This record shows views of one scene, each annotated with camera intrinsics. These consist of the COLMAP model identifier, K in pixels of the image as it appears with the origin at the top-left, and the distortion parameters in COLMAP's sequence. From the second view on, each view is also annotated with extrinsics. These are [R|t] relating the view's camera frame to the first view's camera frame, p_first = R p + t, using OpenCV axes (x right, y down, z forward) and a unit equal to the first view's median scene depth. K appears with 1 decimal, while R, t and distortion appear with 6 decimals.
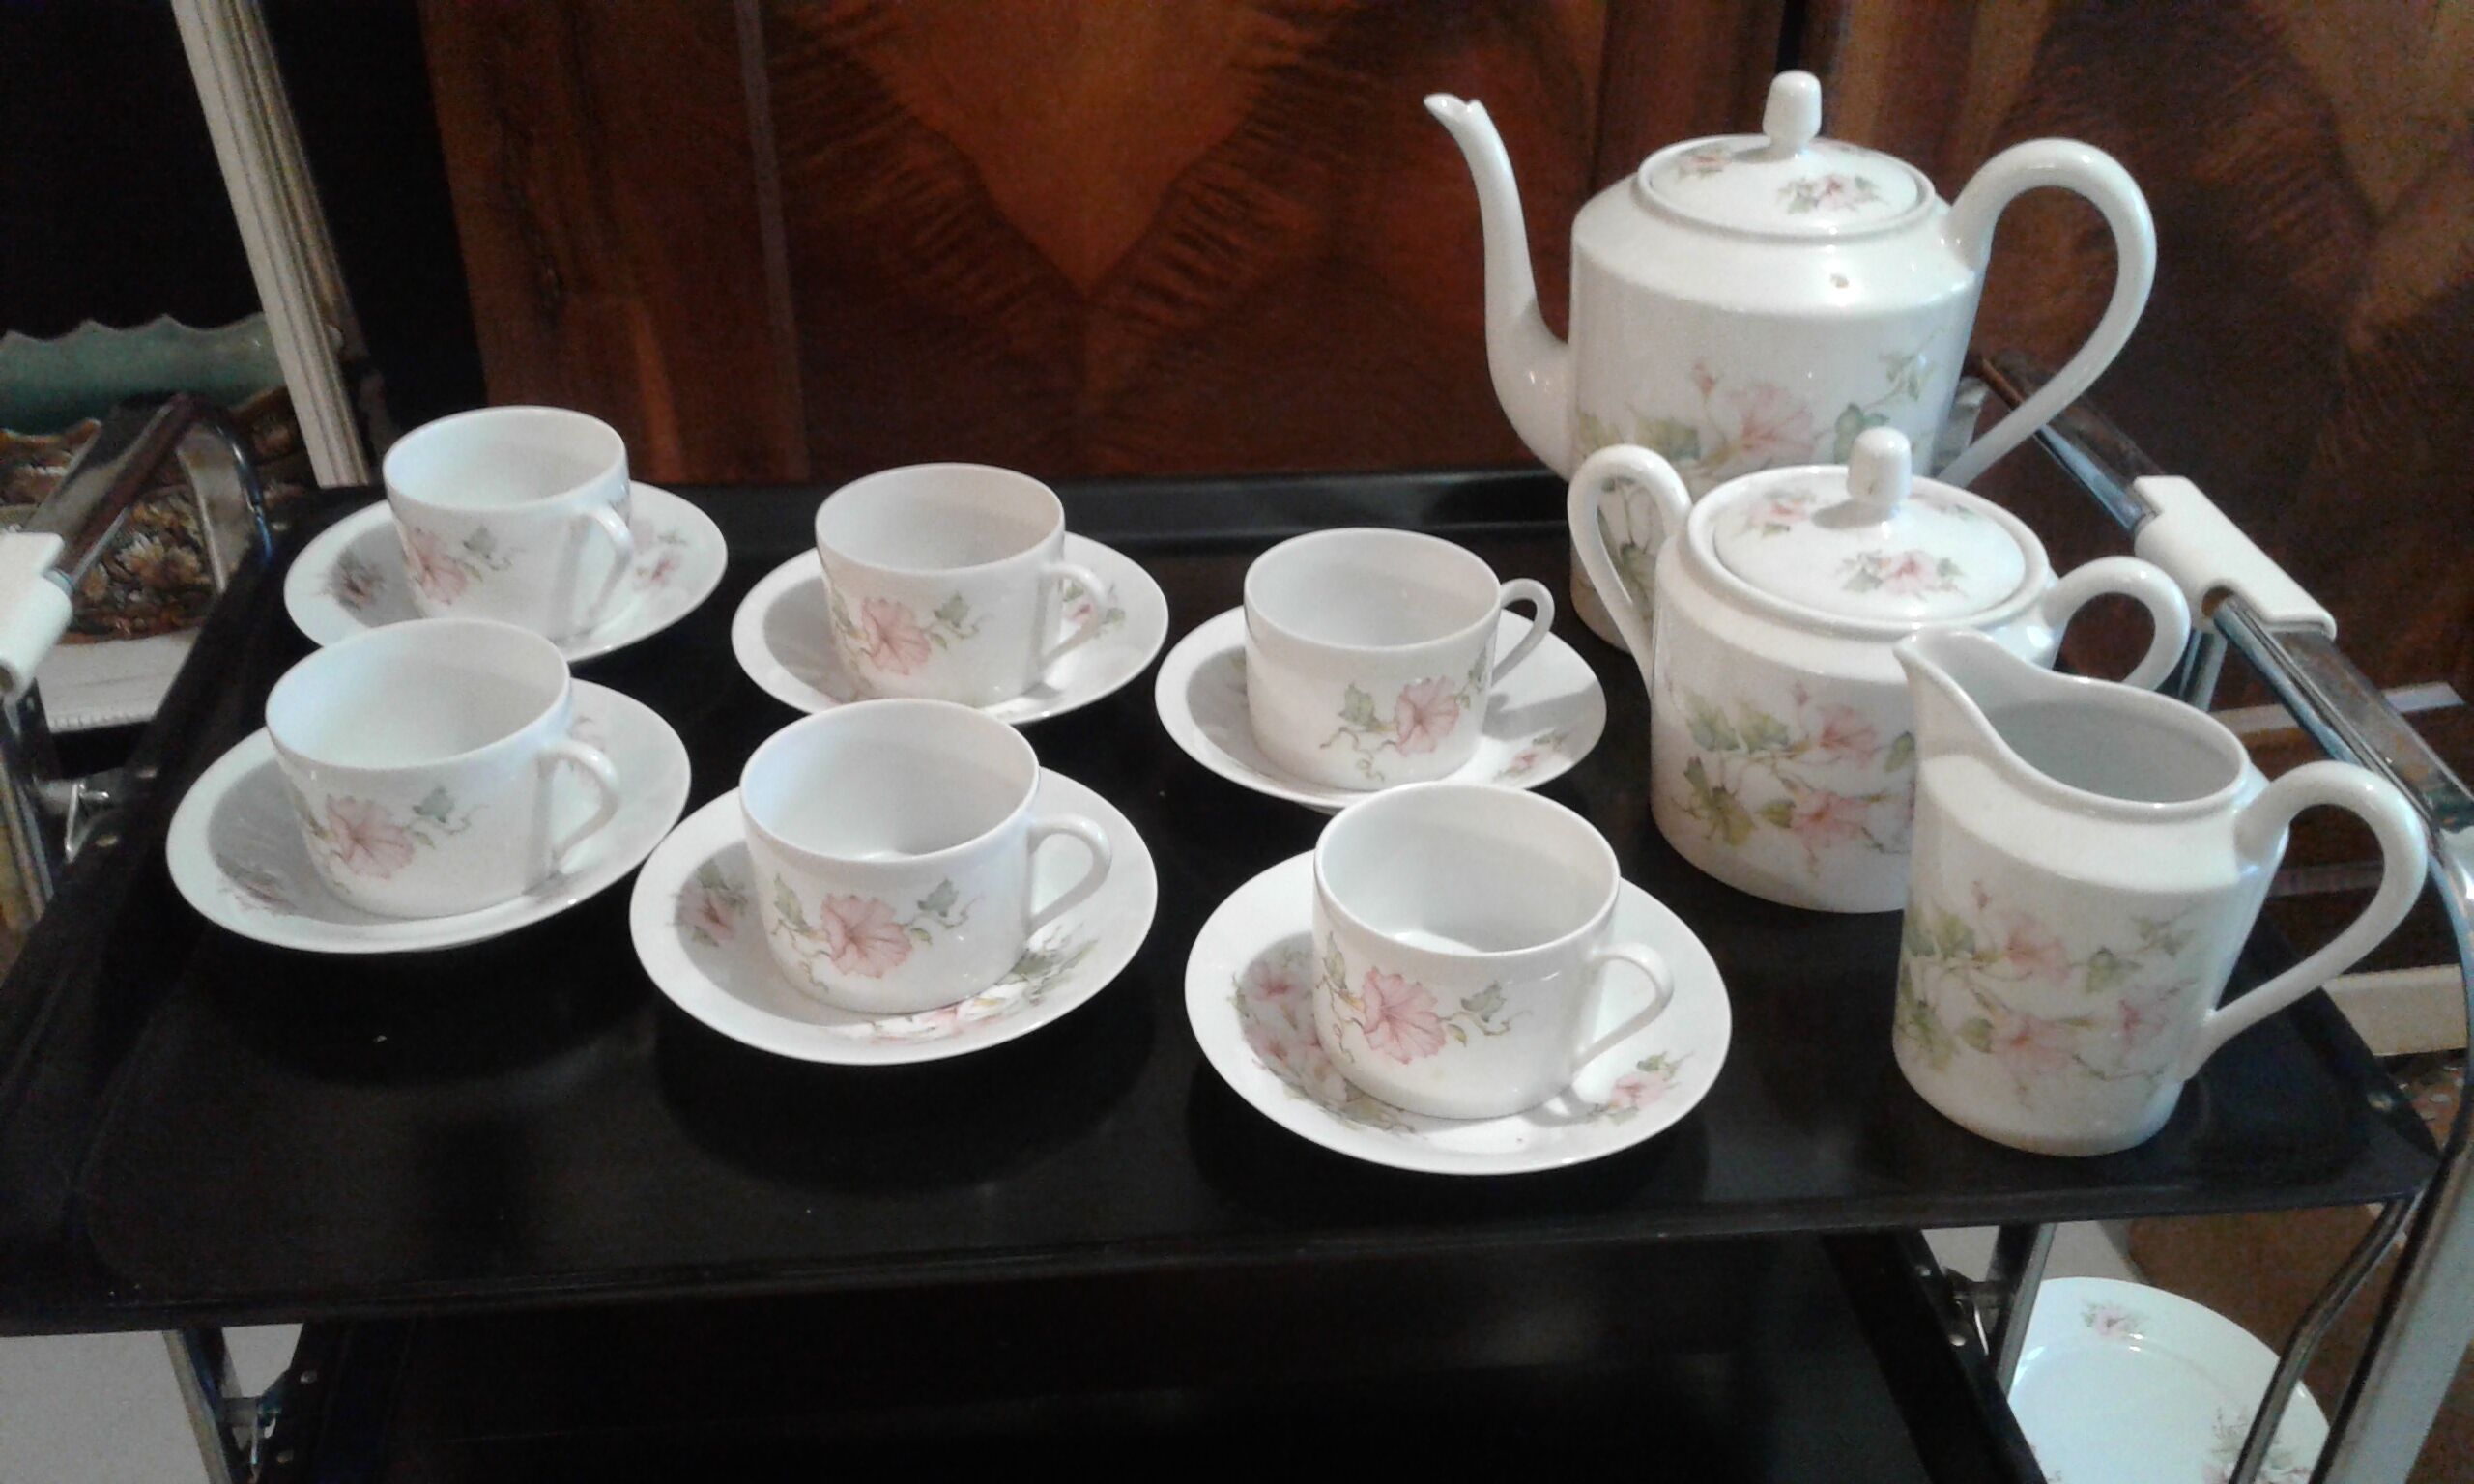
lens RADIAL K [[2326.4, 0, 1238.2], [0, 2326.4, 729.5], [0, 0, 1]] dist [0.116147, -0.260962]
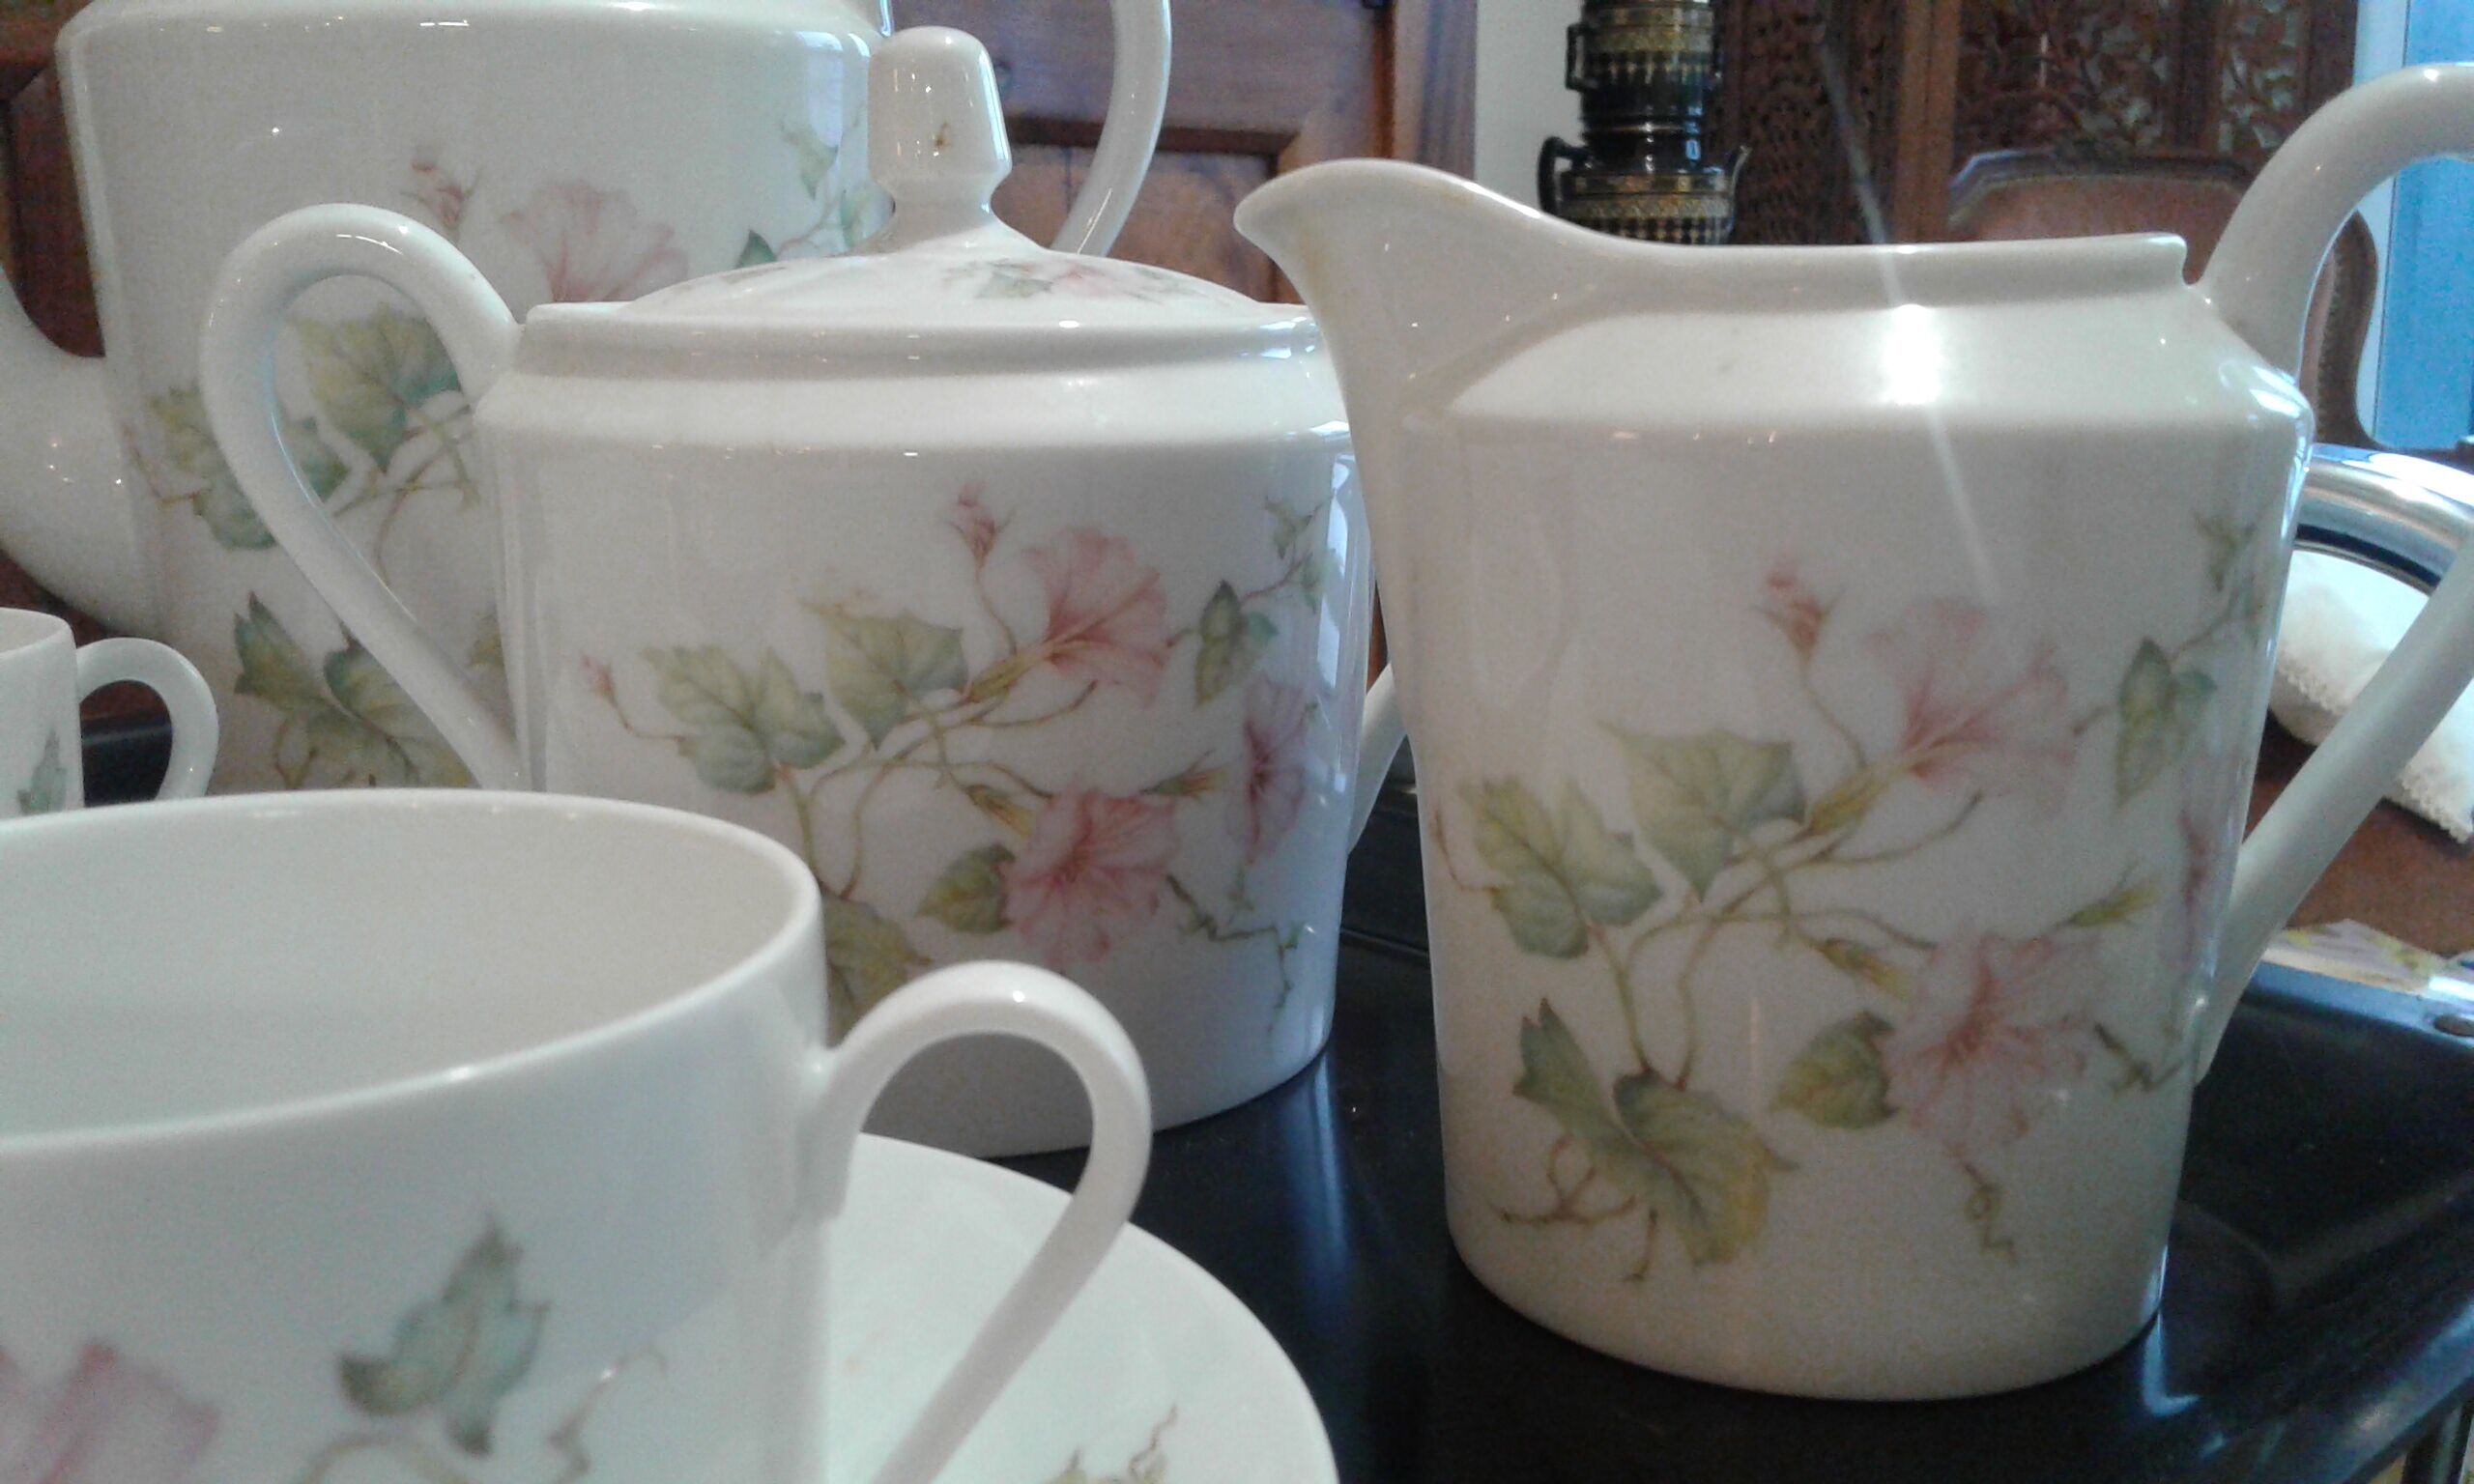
lens RADIAL K [[2326.4, 0, 1238.2], [0, 2326.4, 729.5], [0, 0, 1]] dist [0.116147, -0.260962]
pose [[0.793546, -0.136524, 0.592998, 0.036190], [0.335370, 0.911268, -0.238992, 0.116786], [-0.507752, 0.388524, 0.768919, 0.648865]]
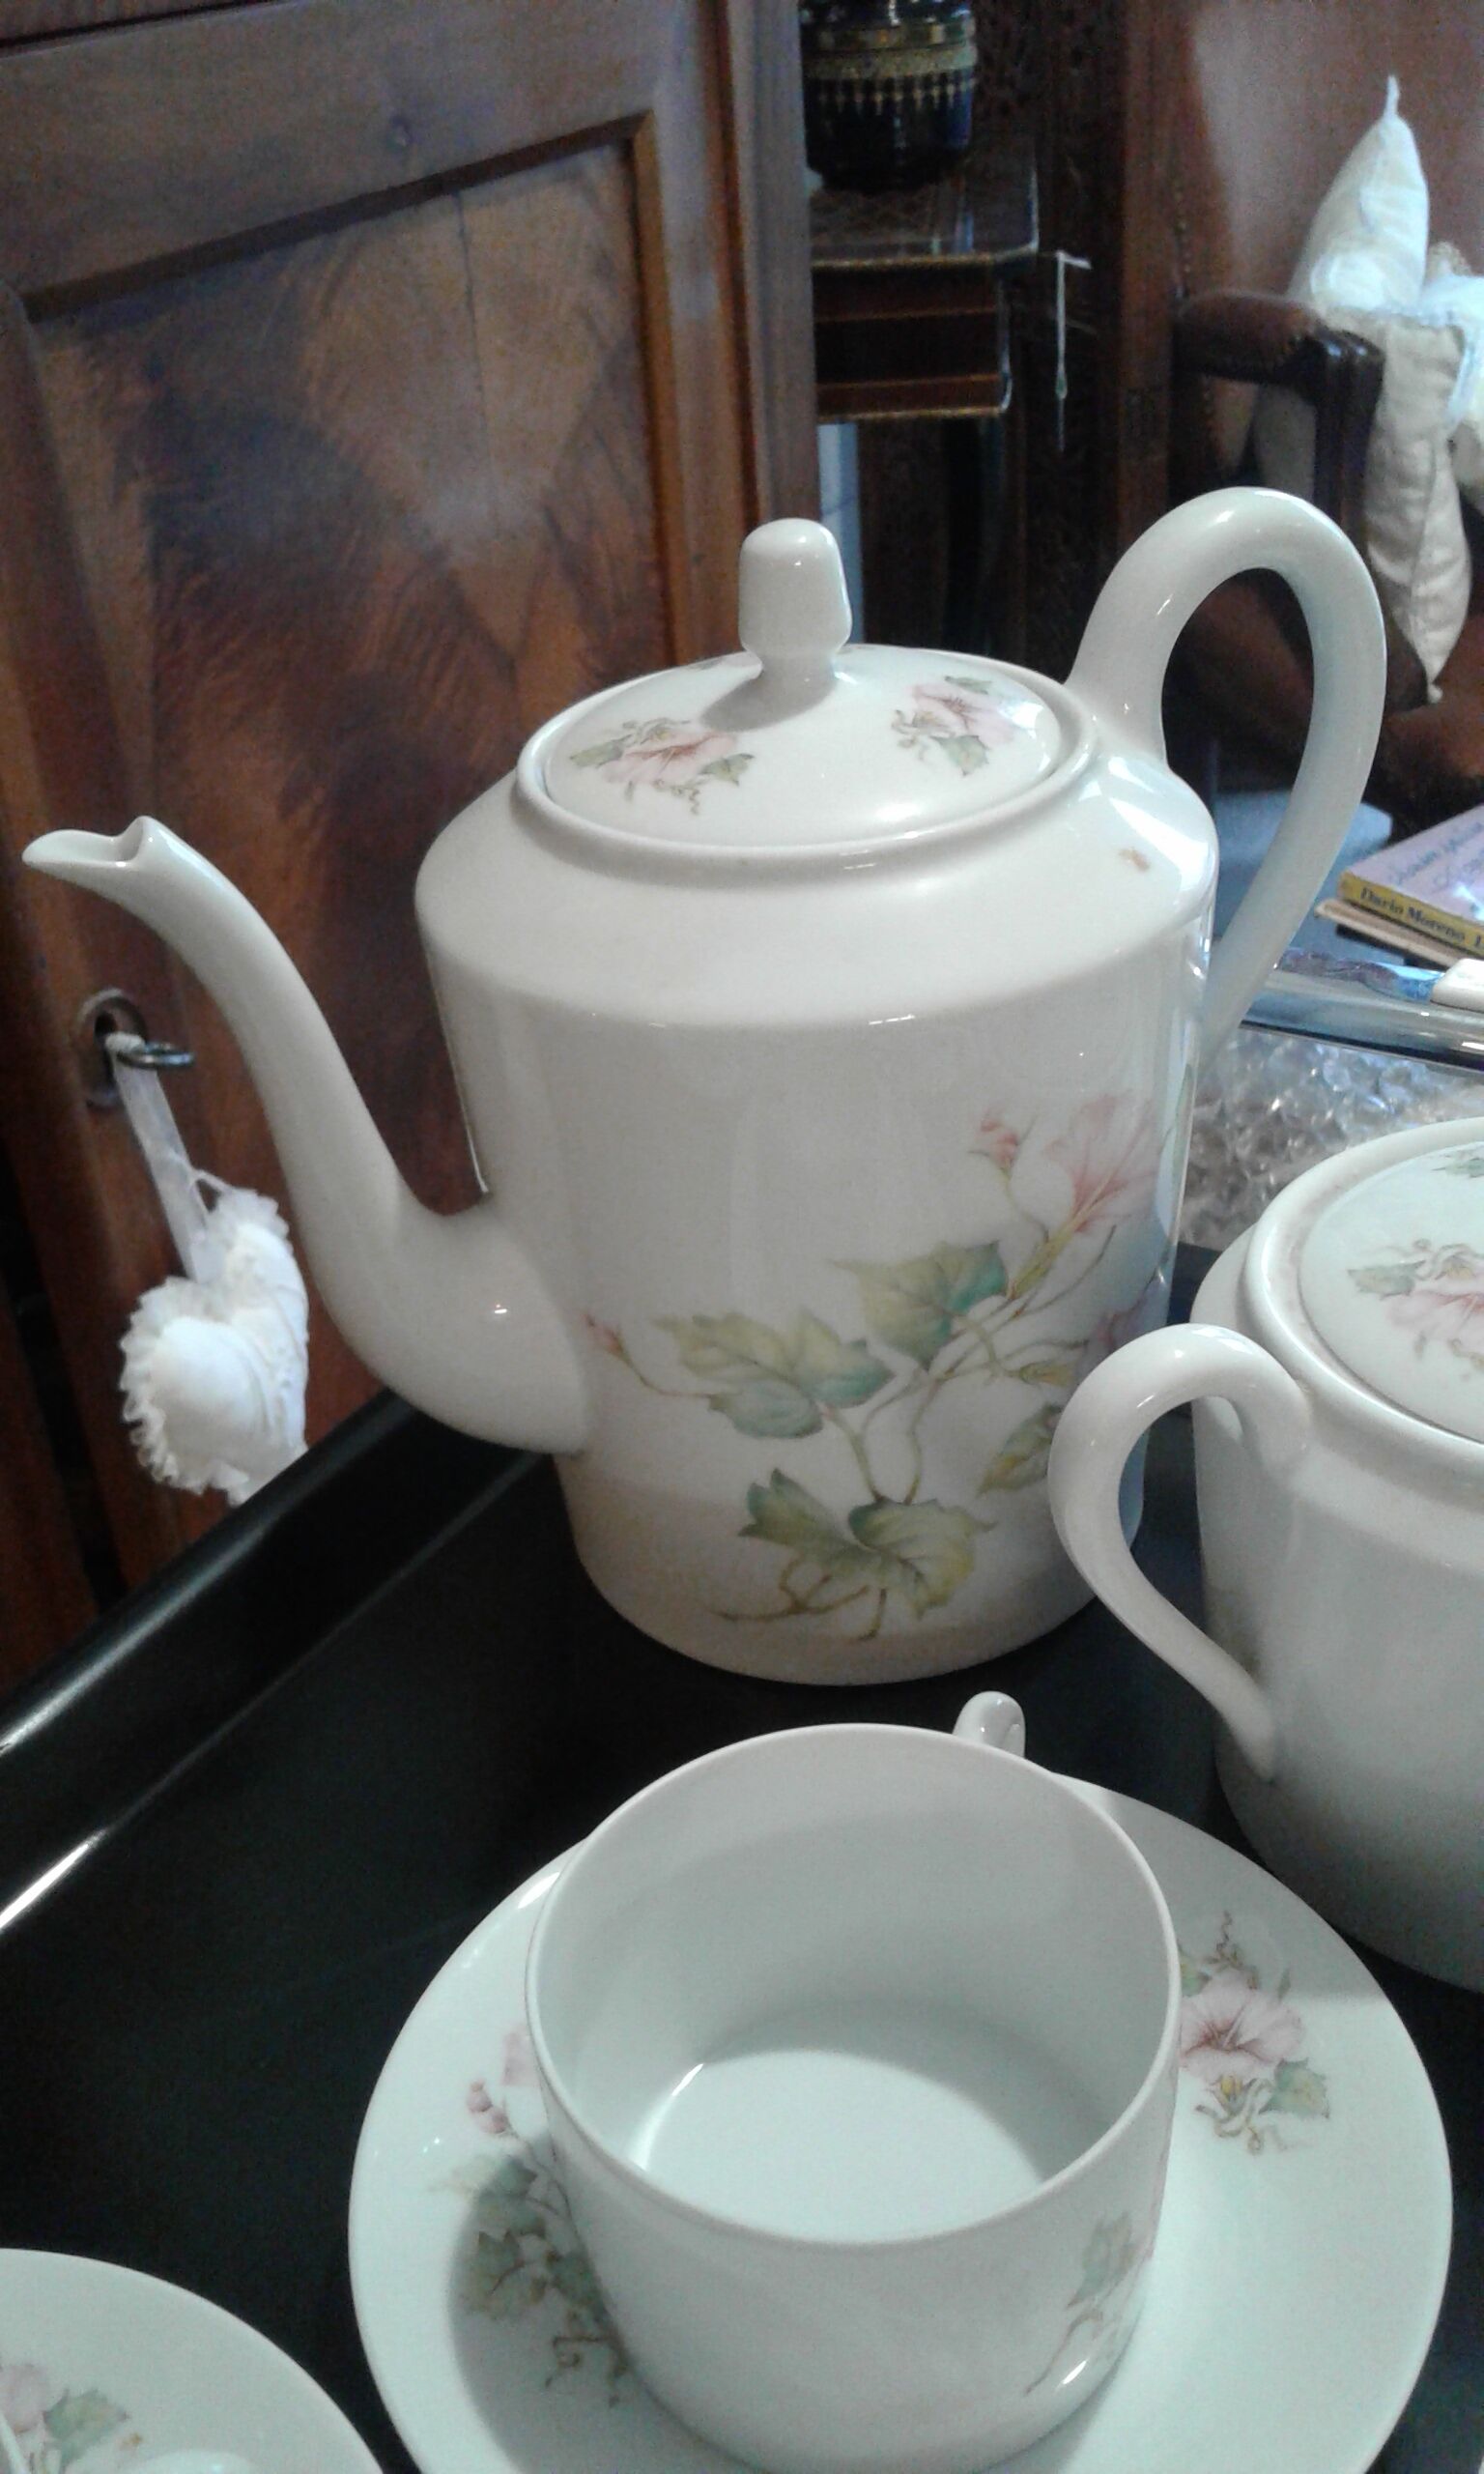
lens RADIAL K [[2323.5, 0, 740.2], [0, 2323.5, 1241.2], [0, 0, 1]] dist [0.099172, -0.225098]
pose [[0.620305, -0.456761, 0.637645, -0.160323], [0.478682, 0.864454, 0.153565, -0.248715], [-0.621358, 0.209972, 0.754869, 0.724310]]
